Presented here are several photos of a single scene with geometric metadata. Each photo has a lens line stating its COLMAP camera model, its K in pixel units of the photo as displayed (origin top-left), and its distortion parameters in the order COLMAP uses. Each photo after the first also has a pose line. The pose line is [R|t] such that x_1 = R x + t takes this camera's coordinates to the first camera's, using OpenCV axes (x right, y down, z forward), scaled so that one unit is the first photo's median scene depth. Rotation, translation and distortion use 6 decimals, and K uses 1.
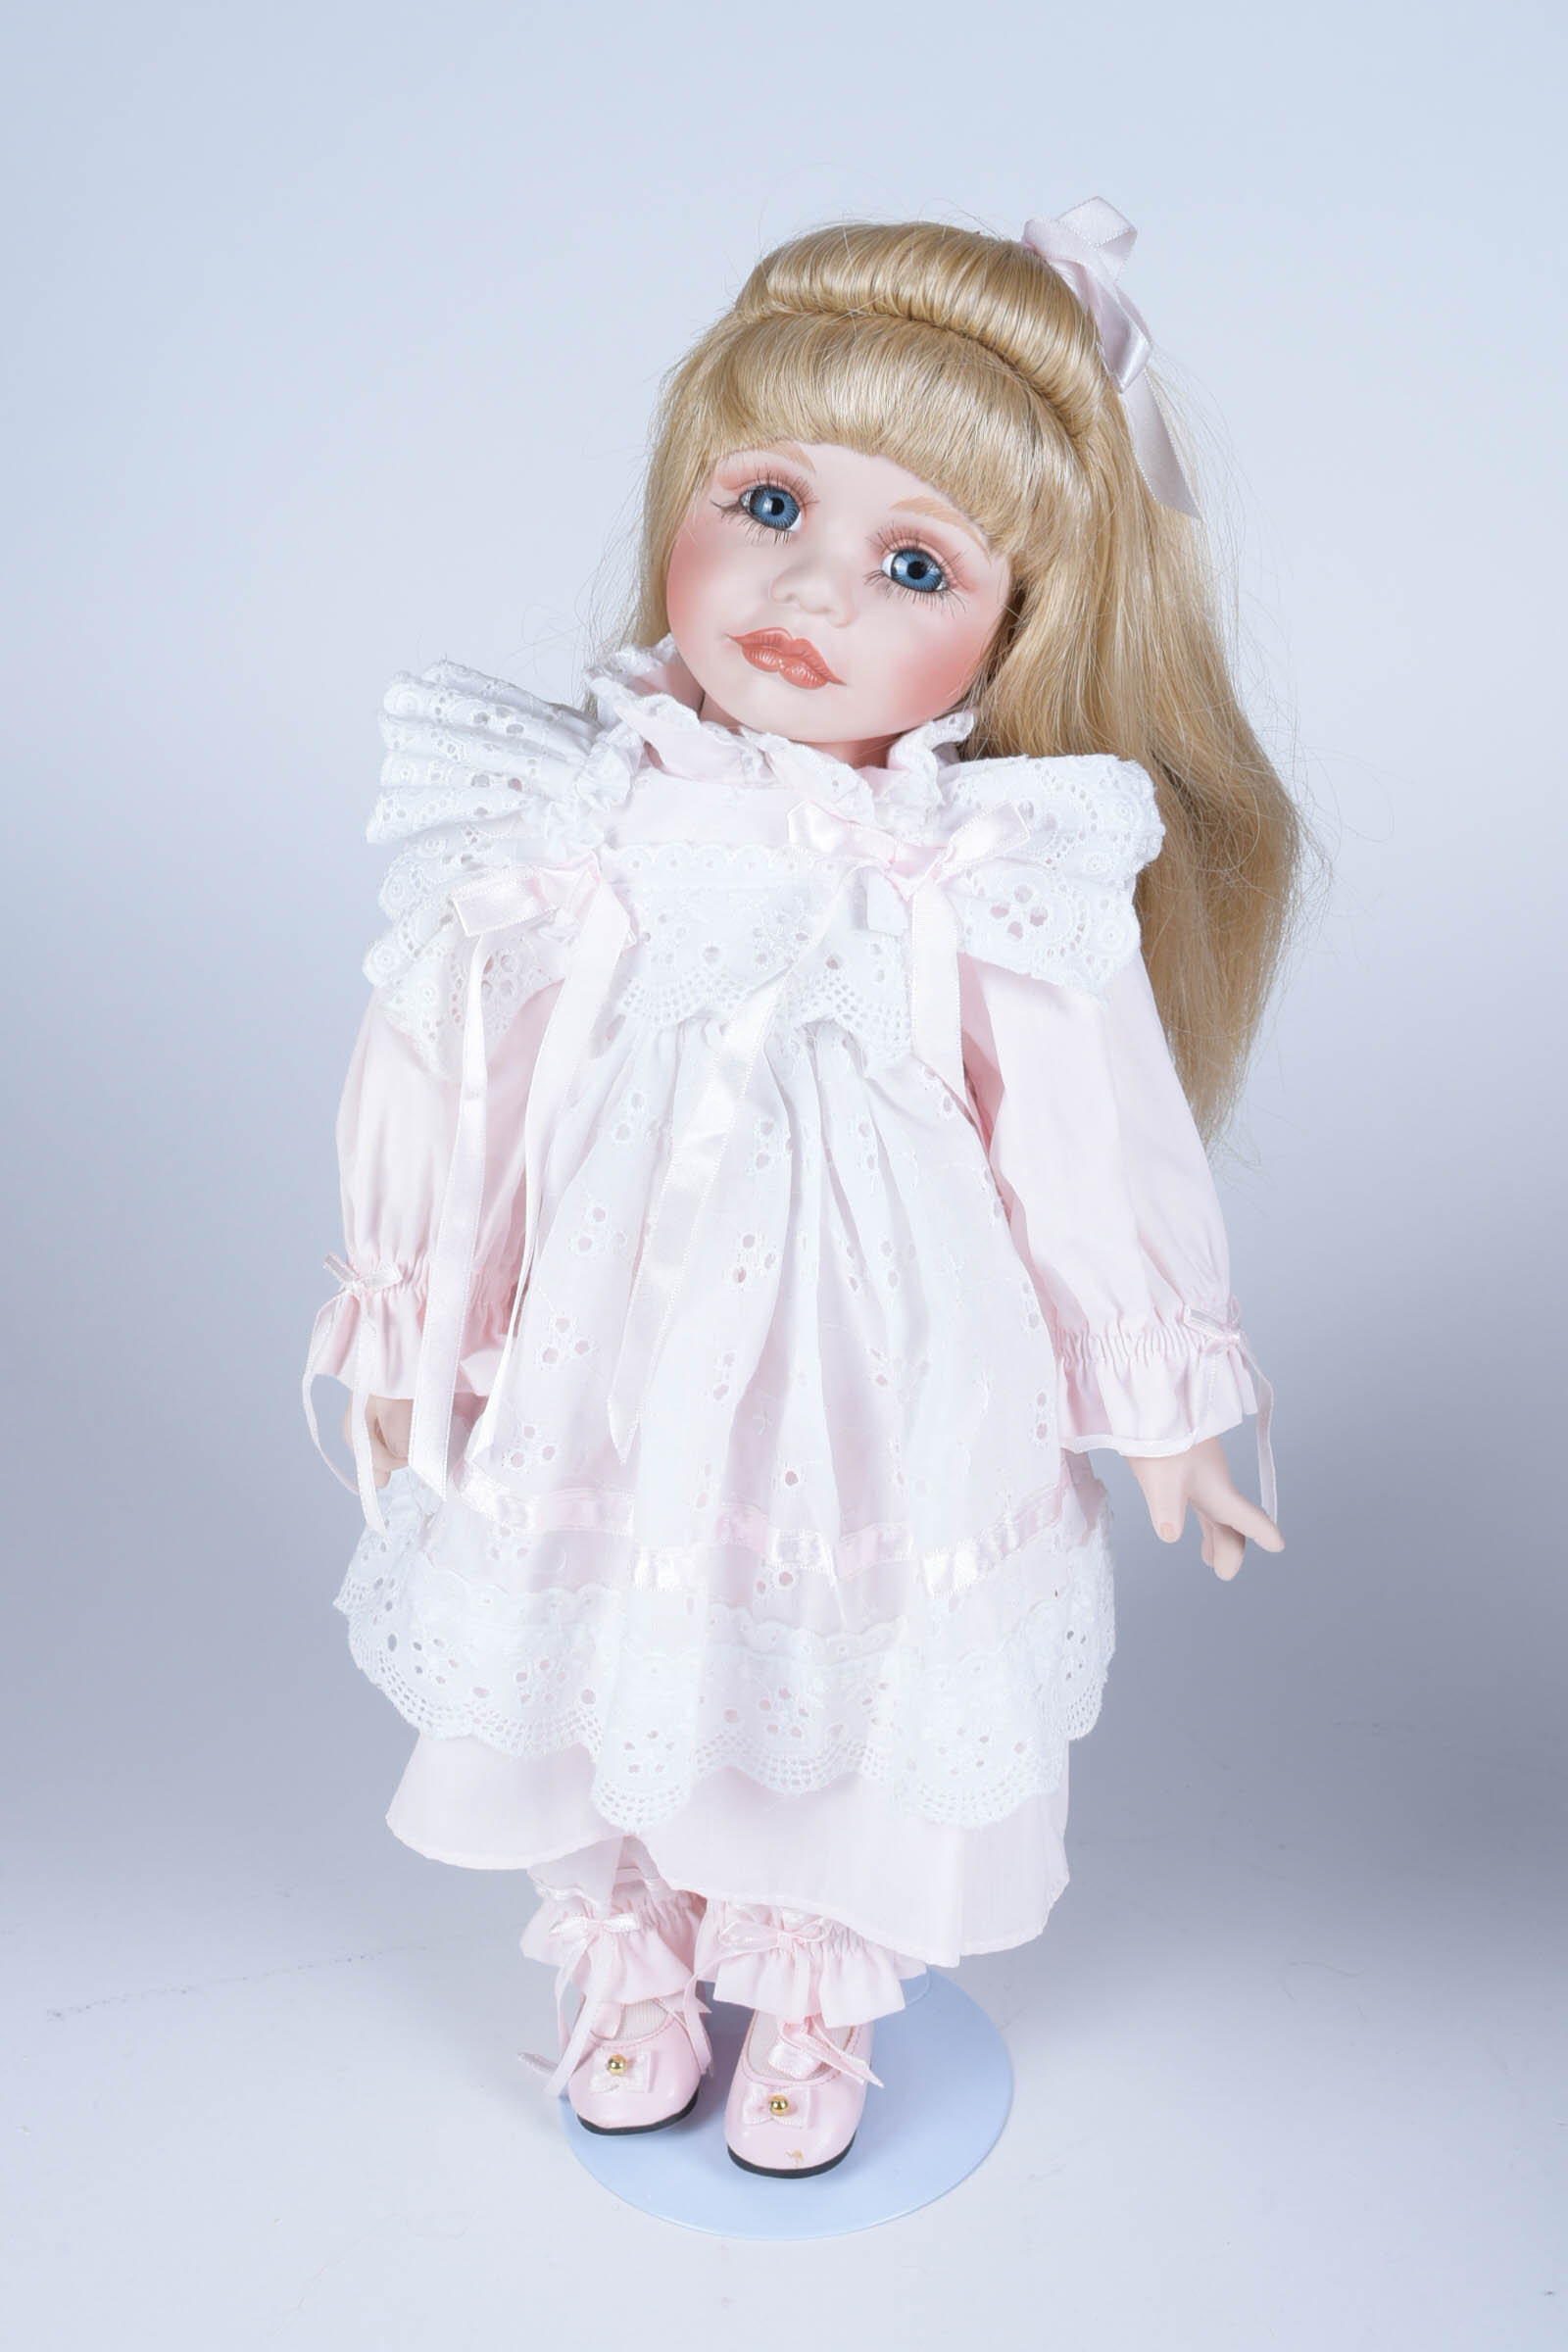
lens RADIAL K [[3655.3, 0, 762.4], [0, 3655.3, 1161.4], [0, 0, 1]] dist [0.000972, 0.000000]
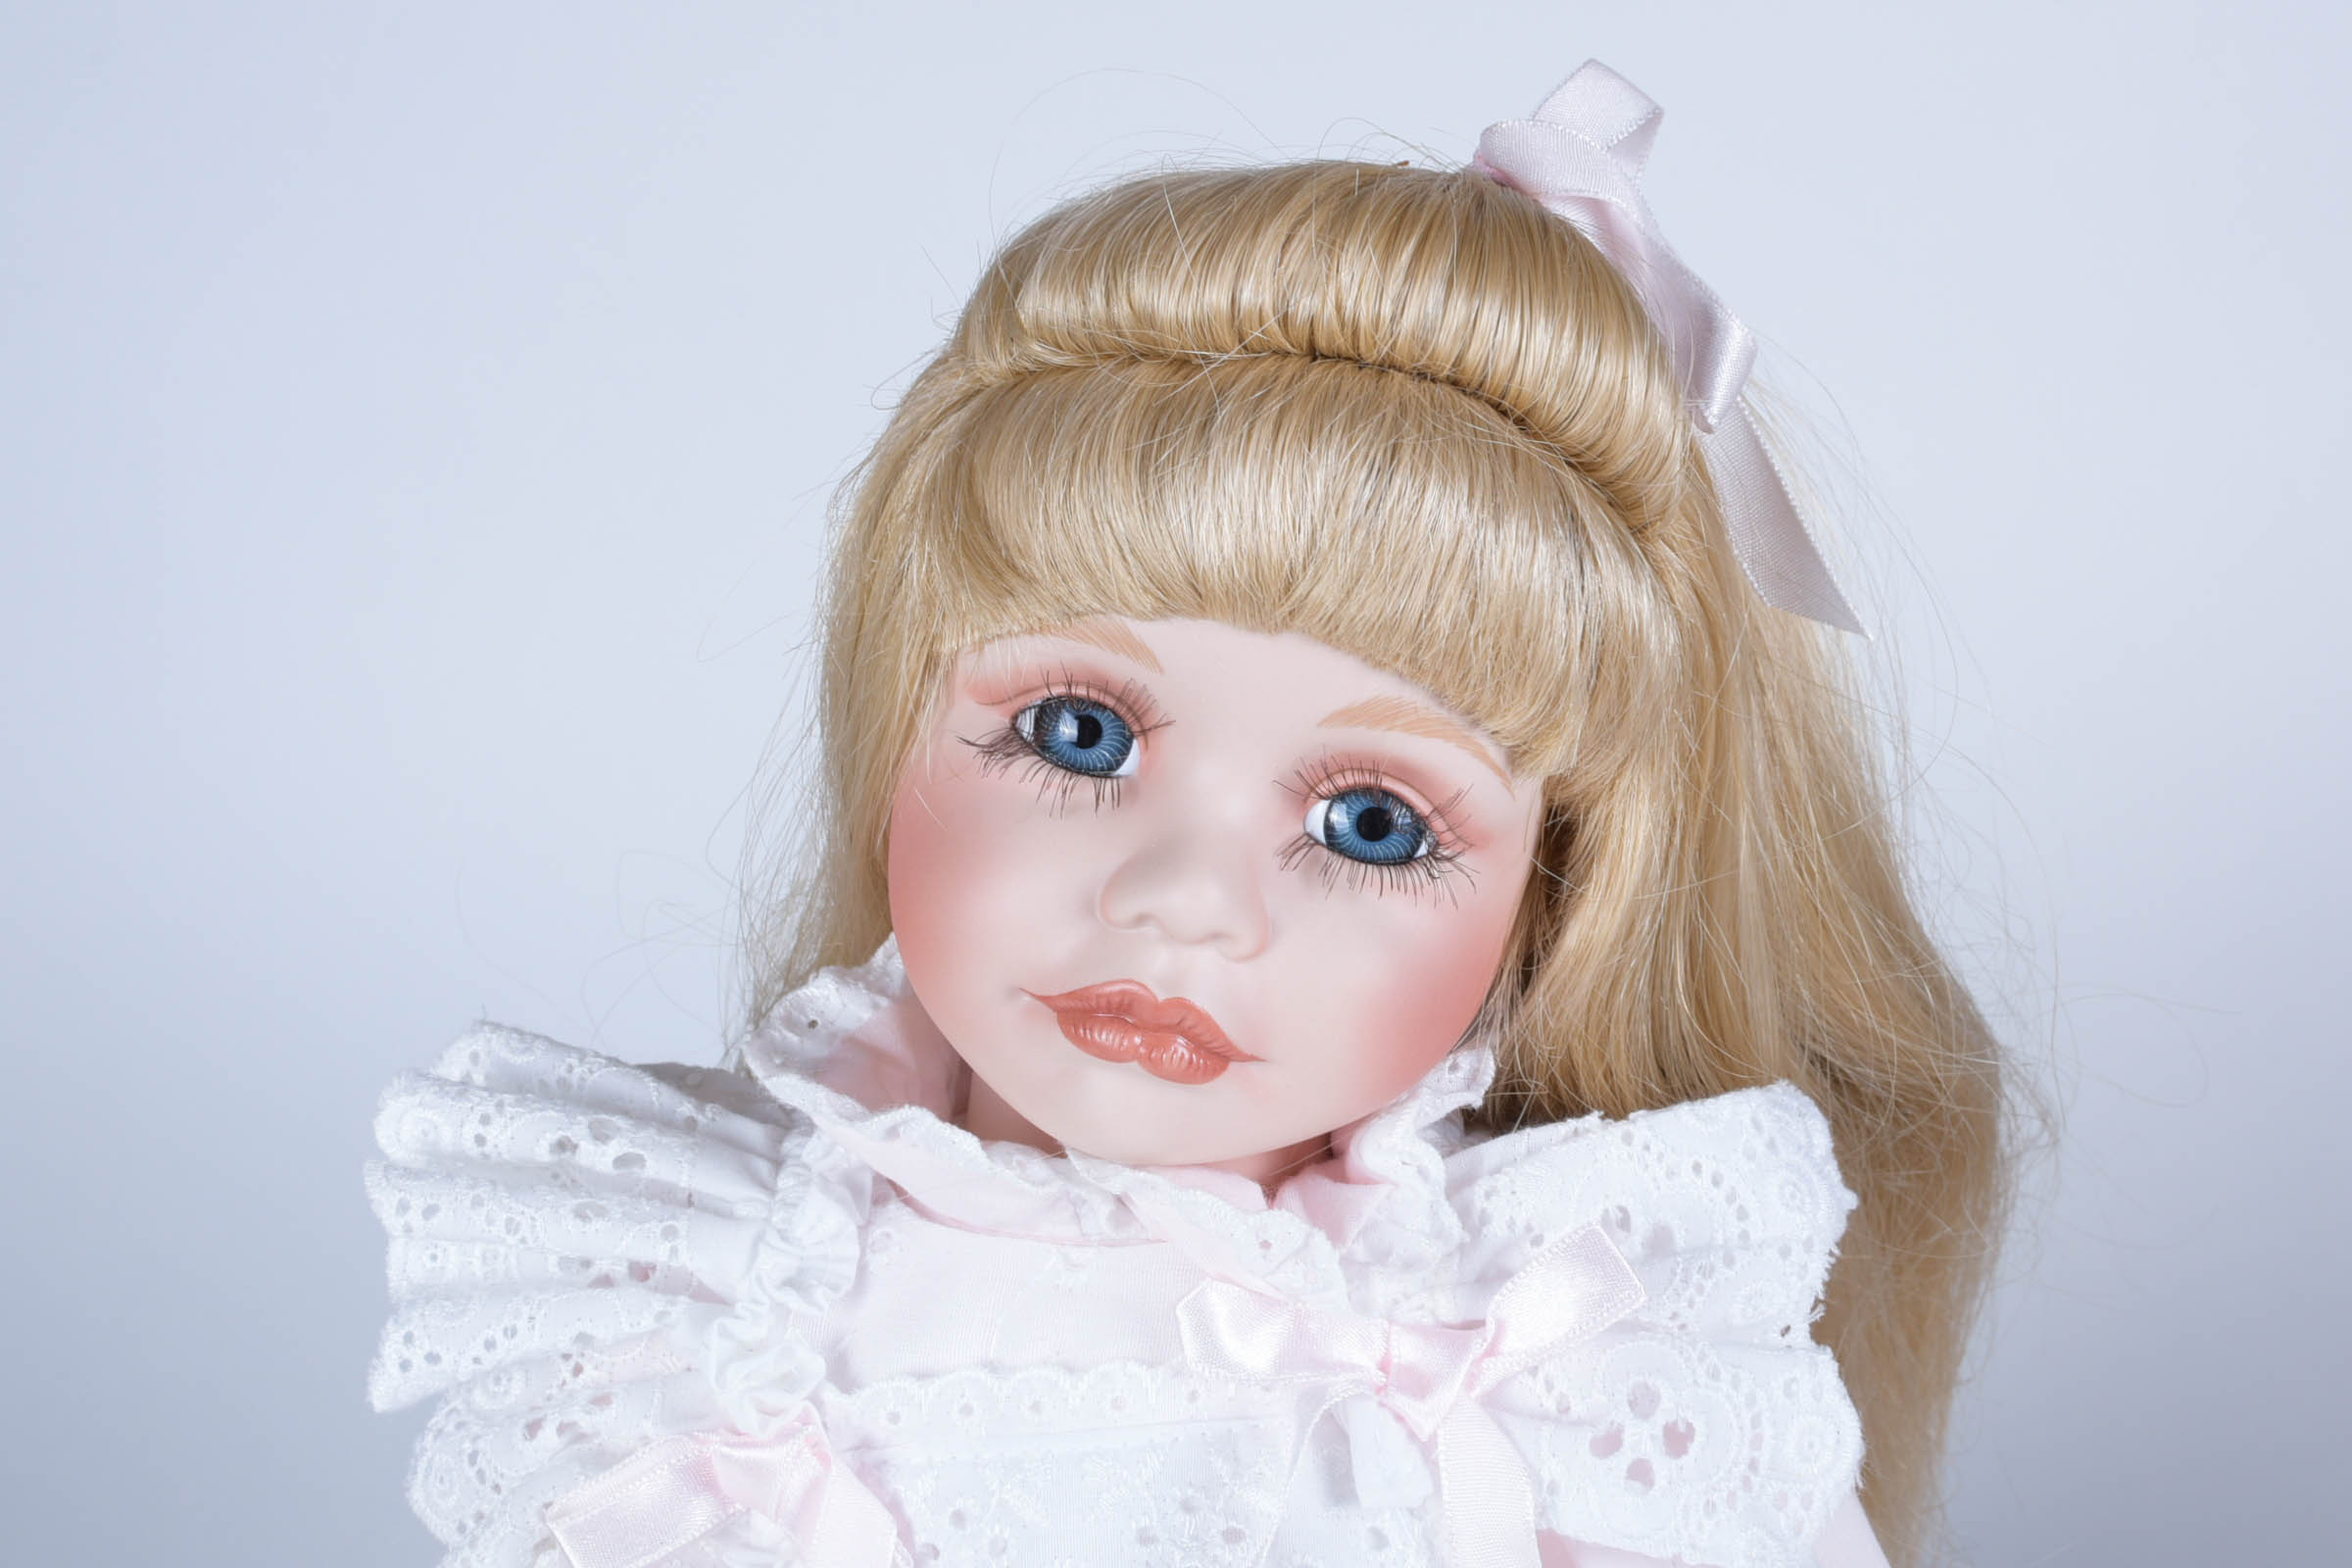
lens RADIAL K [[3655.3, 0, 1187.4], [0, 3655.3, 799.5], [0, 0, 1]] dist [0.000972, 0.000000]
pose [[0.989137, -0.123785, 0.079284, -0.022806], [0.125768, 0.991848, -0.020508, -0.148495], [-0.076099, 0.030256, 0.996641, 0.459192]]
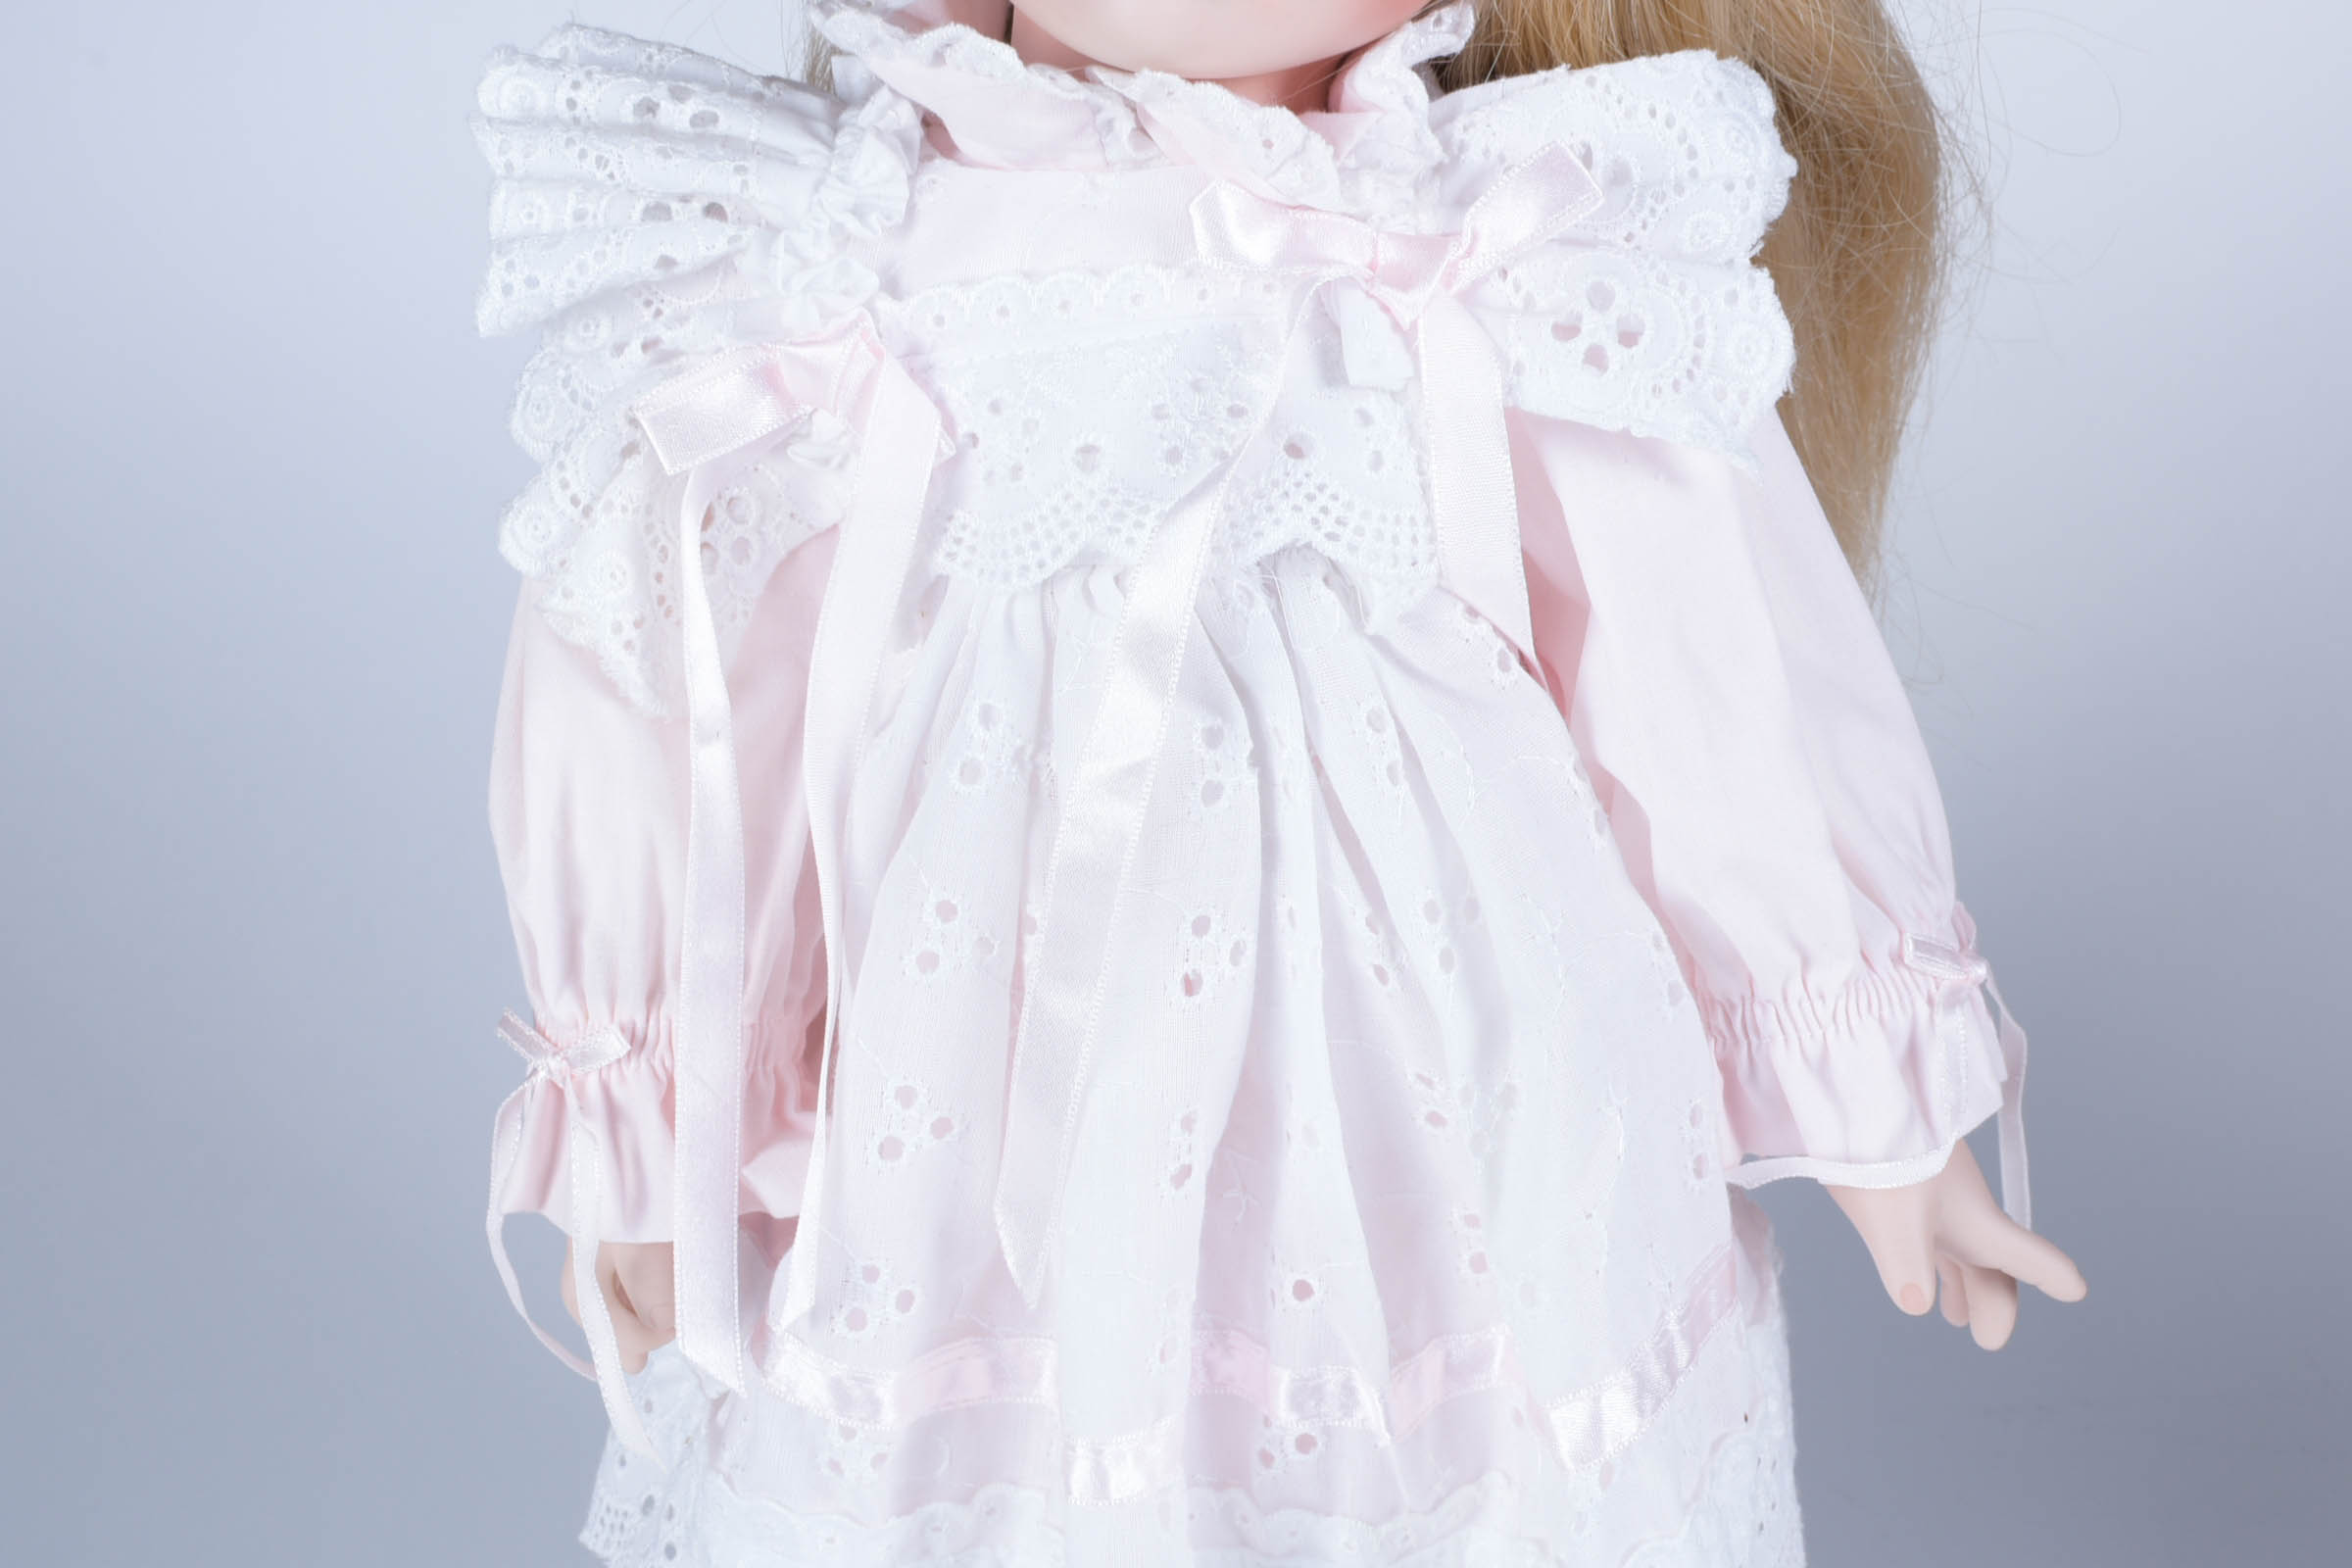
lens RADIAL K [[3655.3, 0, 1176.7], [0, 3655.3, 775.8], [0, 0, 1]] dist [0.000972, 0.000000]
pose [[0.990839, -0.120280, 0.061404, -0.040425], [0.117600, 0.992016, 0.045549, -0.029616], [-0.066392, -0.037911, 0.997073, 0.391521]]
